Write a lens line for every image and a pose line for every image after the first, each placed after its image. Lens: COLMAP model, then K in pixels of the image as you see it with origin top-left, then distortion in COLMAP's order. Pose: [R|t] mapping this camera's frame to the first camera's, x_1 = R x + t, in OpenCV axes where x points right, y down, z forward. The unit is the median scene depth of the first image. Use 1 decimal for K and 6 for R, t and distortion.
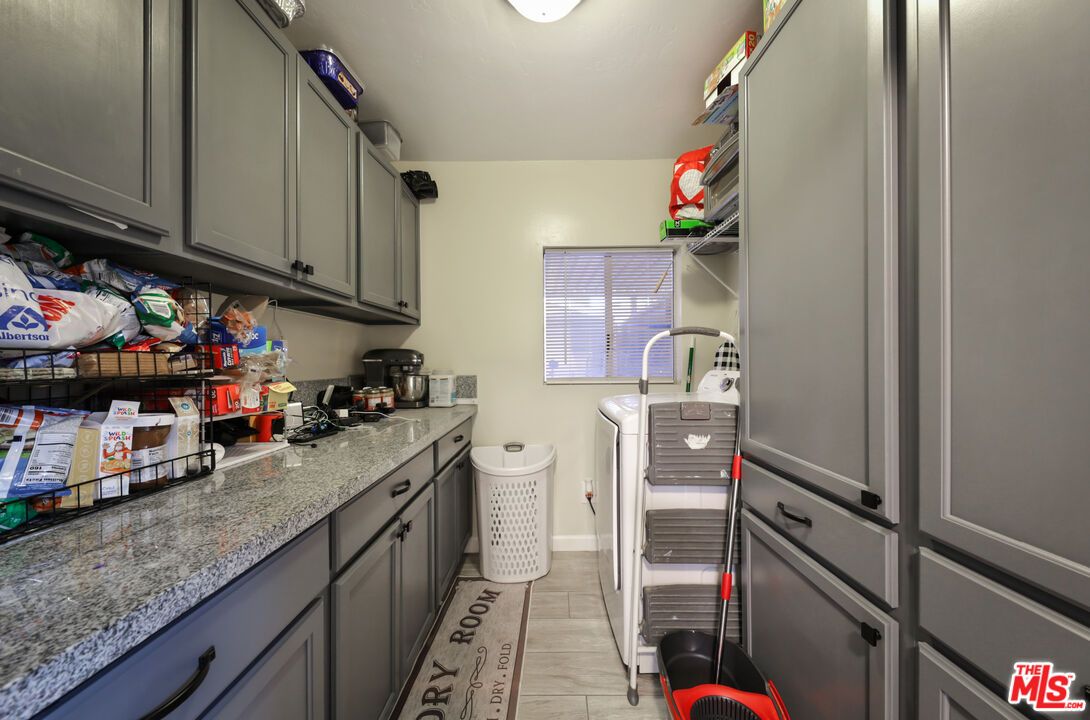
lens RADIAL K [[392.9, 0, 545.2], [0, 392.9, 360.5], [0, 0, 1]] dist [0.001913, -0.000090]
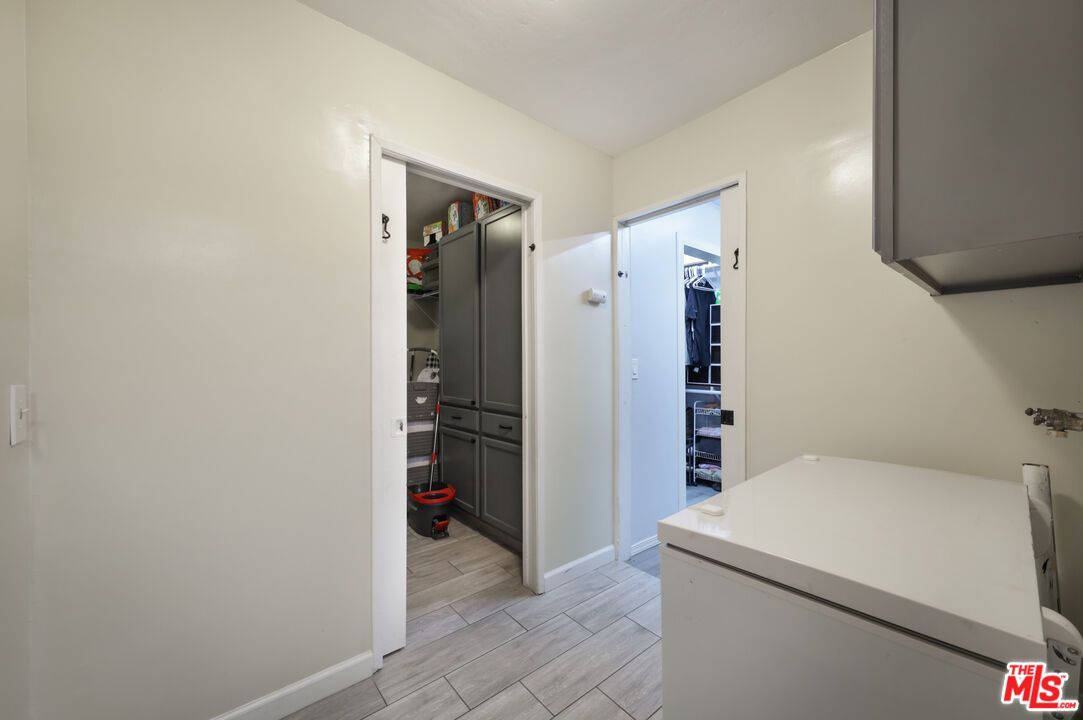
lens RADIAL K [[394.3, 0, 546.7], [0, 394.3, 361.6], [0, 0, 1]] dist [-0.000137, -0.000170]
pose [[0.749522, 0.005259, 0.661959, -0.530455], [-0.003631, 0.999986, -0.003833, -0.002255], [-0.661970, 0.000469, 0.749530, -1.084065]]
